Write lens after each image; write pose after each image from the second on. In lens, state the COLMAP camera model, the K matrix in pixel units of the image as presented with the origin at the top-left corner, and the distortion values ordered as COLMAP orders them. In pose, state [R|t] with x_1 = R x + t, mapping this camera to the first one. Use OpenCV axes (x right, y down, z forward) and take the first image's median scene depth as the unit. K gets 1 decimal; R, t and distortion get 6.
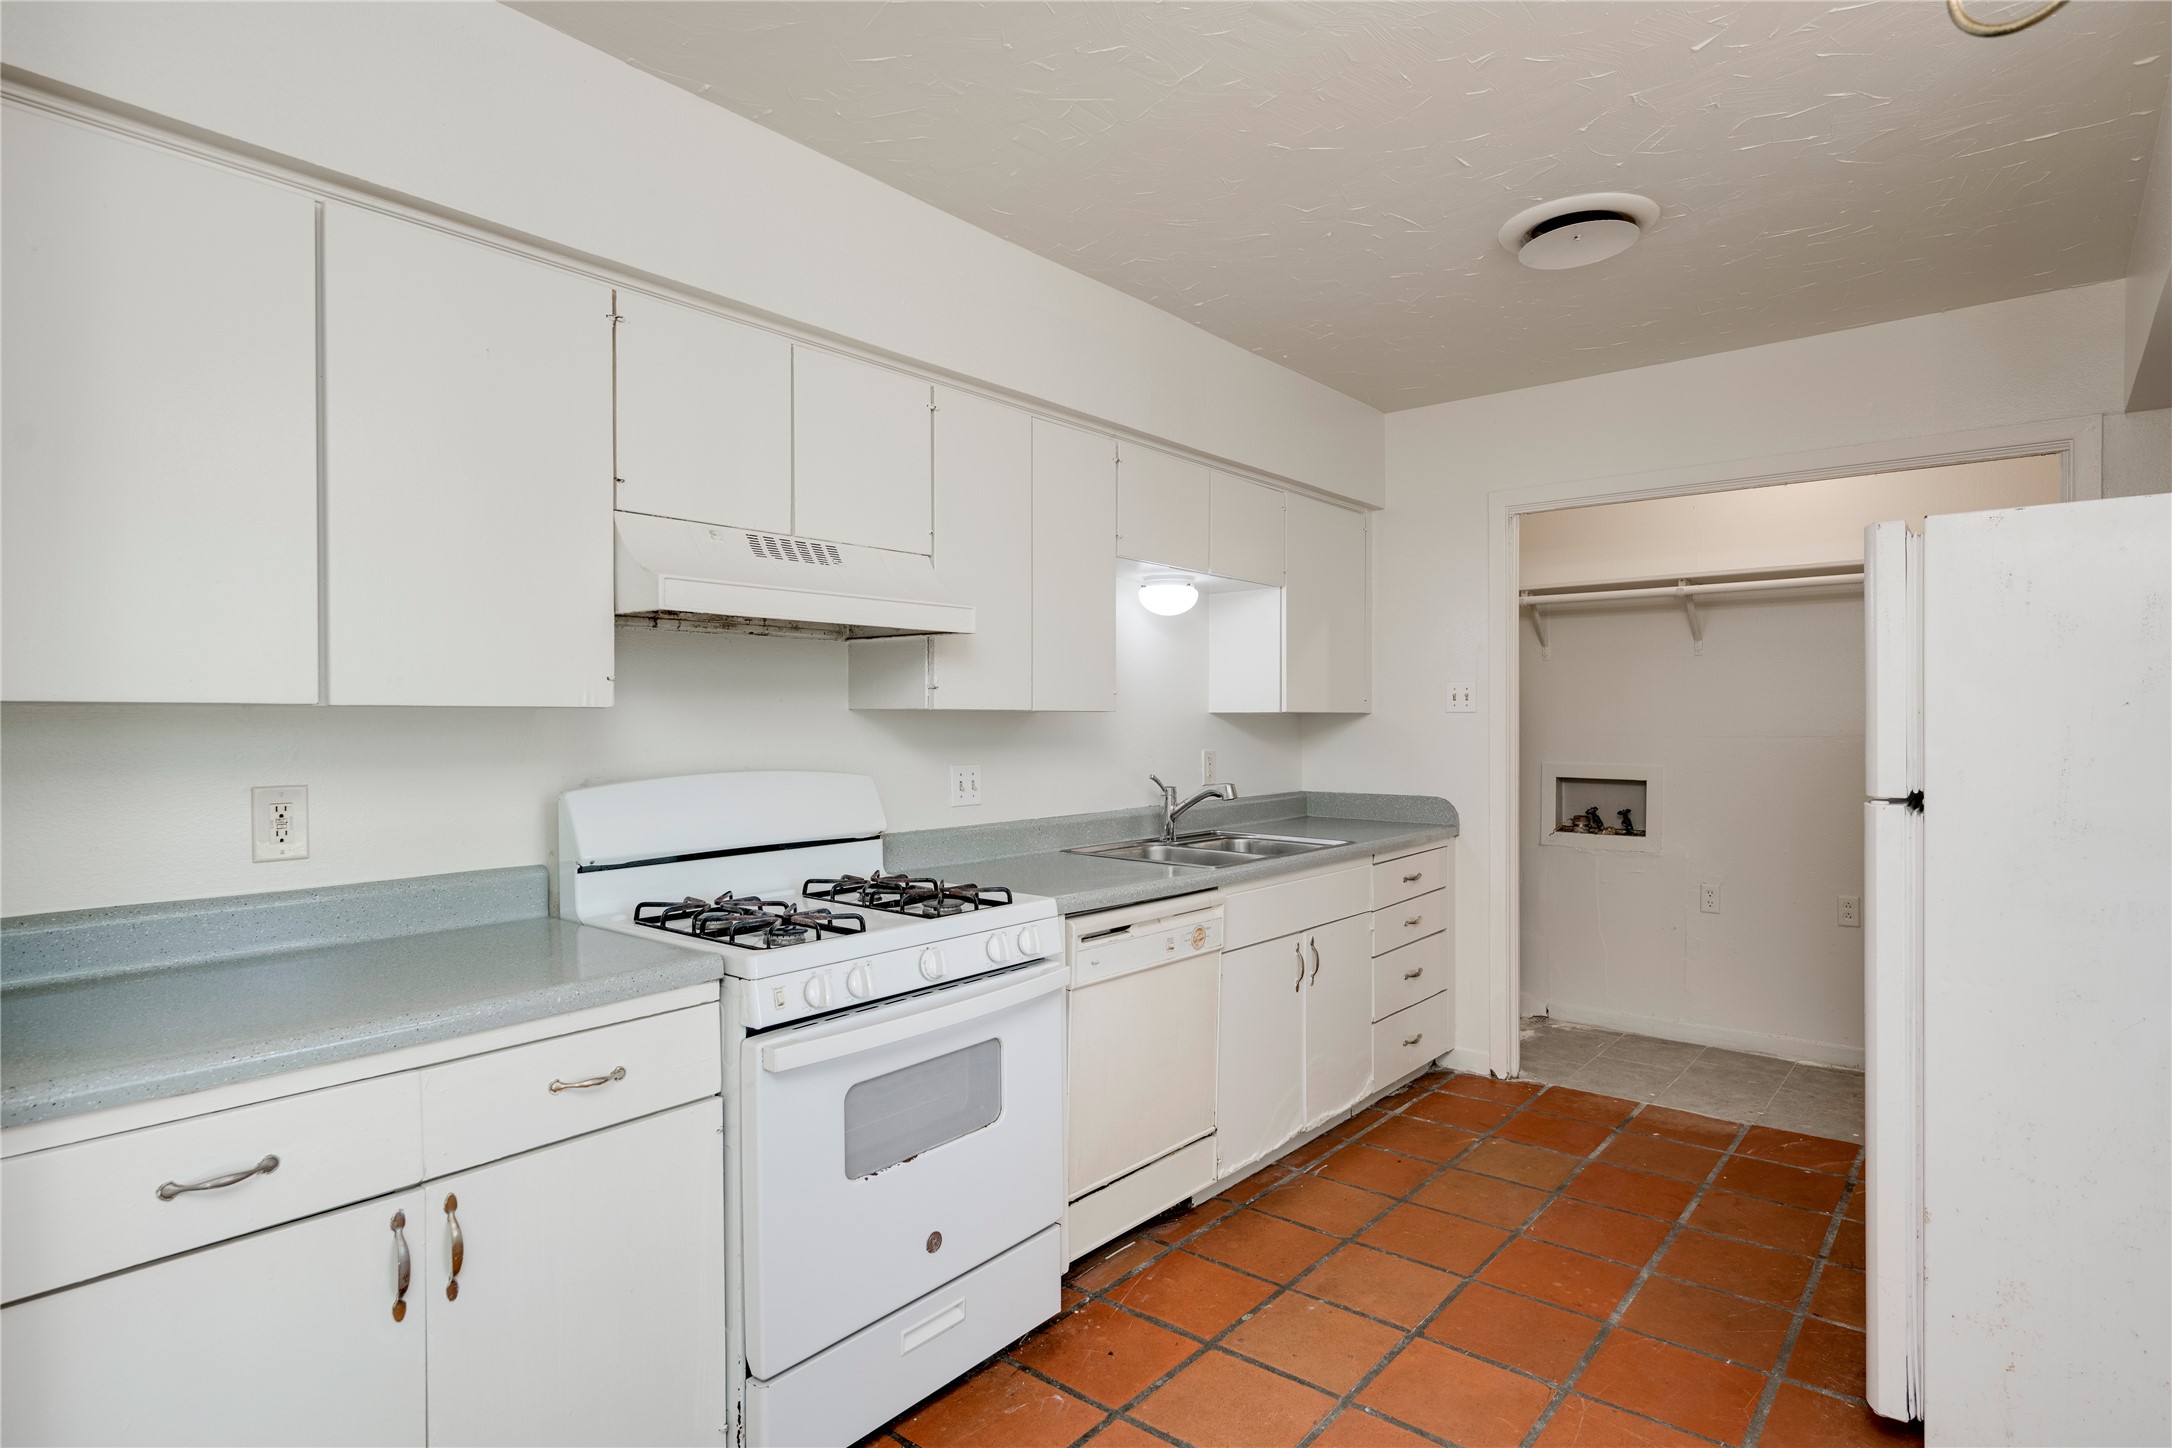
lens RADIAL K [[1141.1, 0, 1096.6], [0, 1141.1, 725.8], [0, 0, 1]] dist [0.000752, -0.002516]
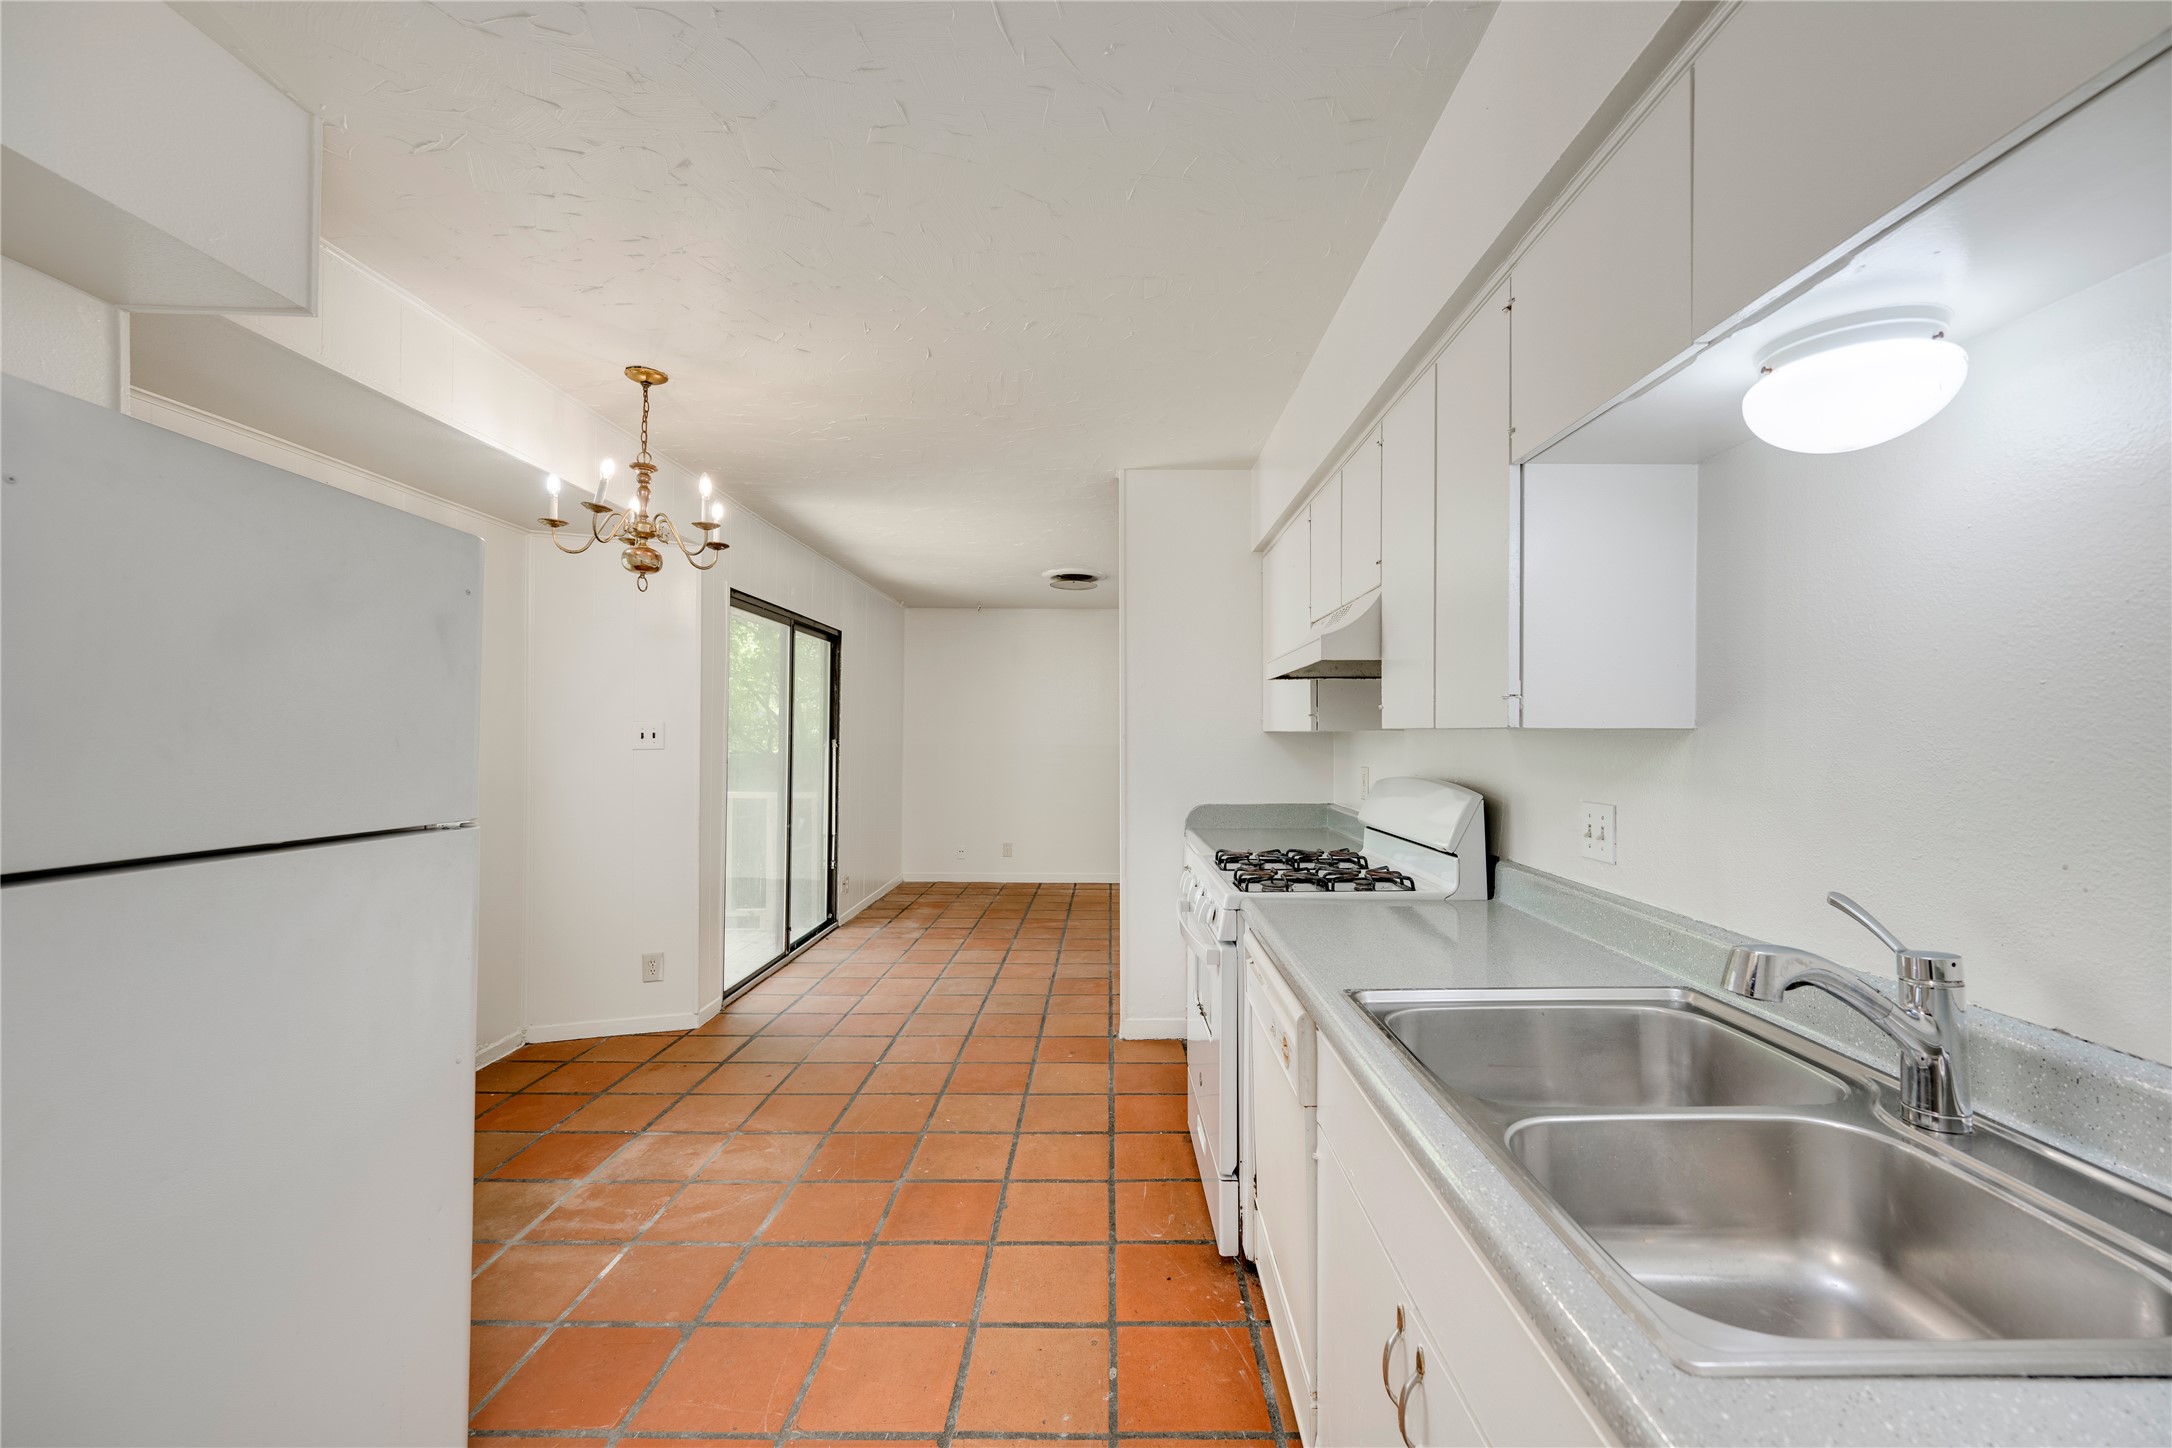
lens RADIAL K [[862.1, 0, 1093.5], [0, 862.1, 732.6], [0, 0, 1]] dist [-0.002311, 0.000455]
pose [[-0.780731, 0.000599, -0.624867, 0.571365], [-0.002209, 0.999991, 0.003718, -0.012633], [0.624863, 0.004283, -0.780722, 1.498815]]
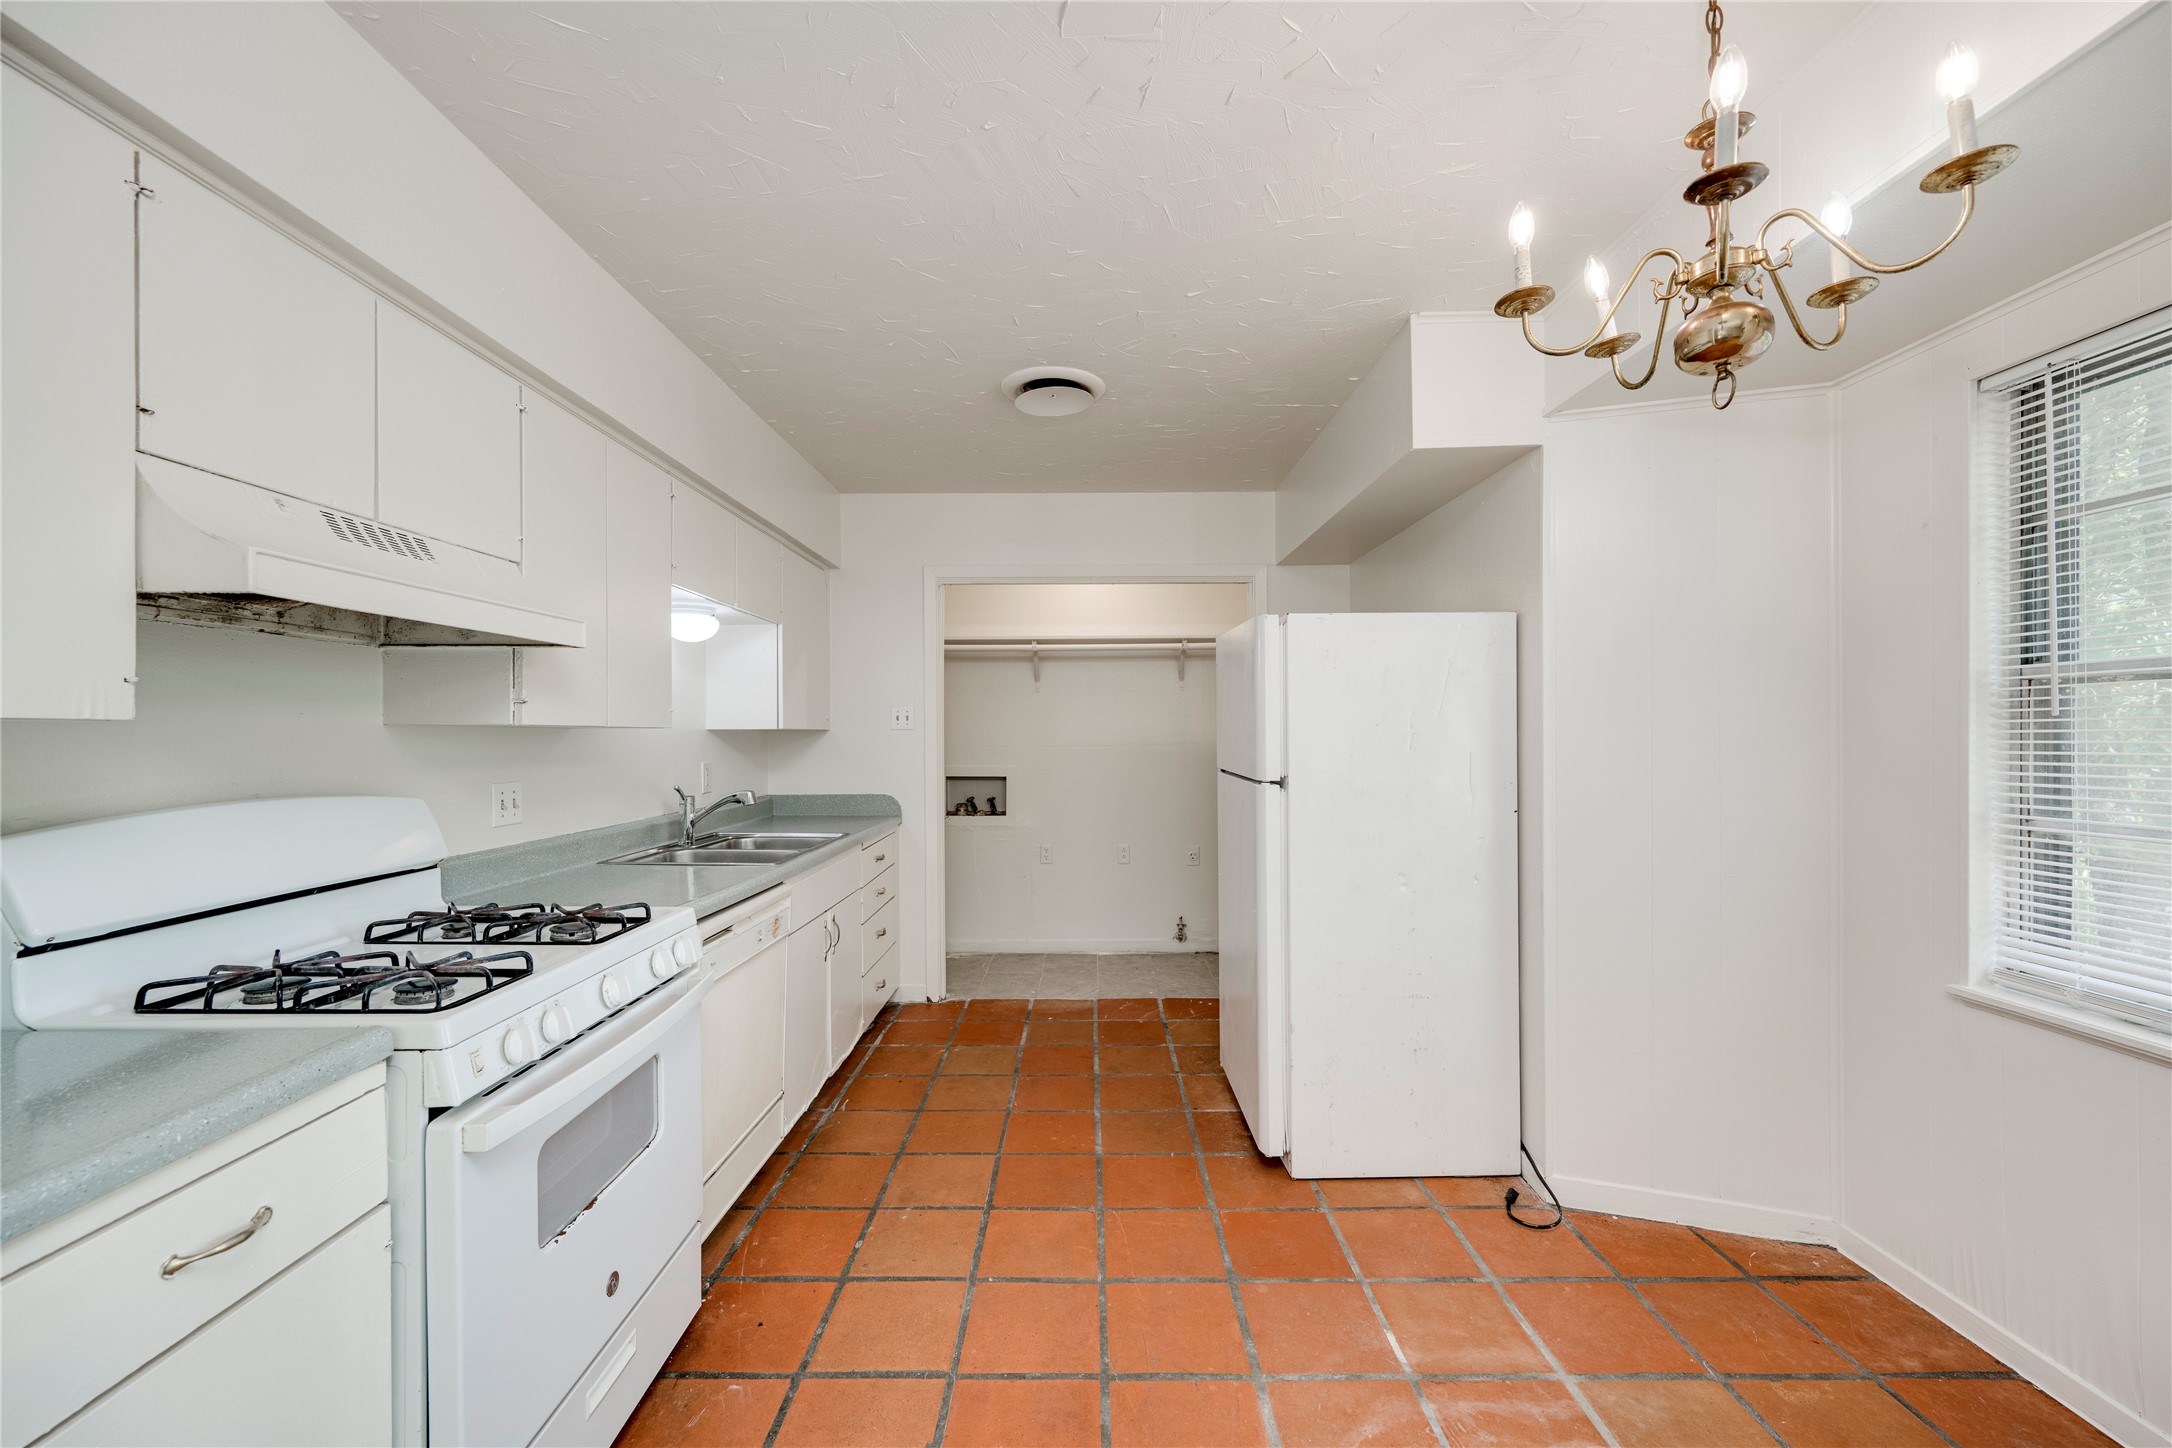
lens RADIAL K [[862.1, 0, 1083.2], [0, 862.1, 727.1], [0, 0, 1]] dist [-0.002311, 0.000455]
pose [[0.774562, 0.003918, 0.632486, -0.244611], [0.005565, 0.999900, -0.013010, -0.000864], [-0.632473, 0.013597, 0.774463, 0.156330]]
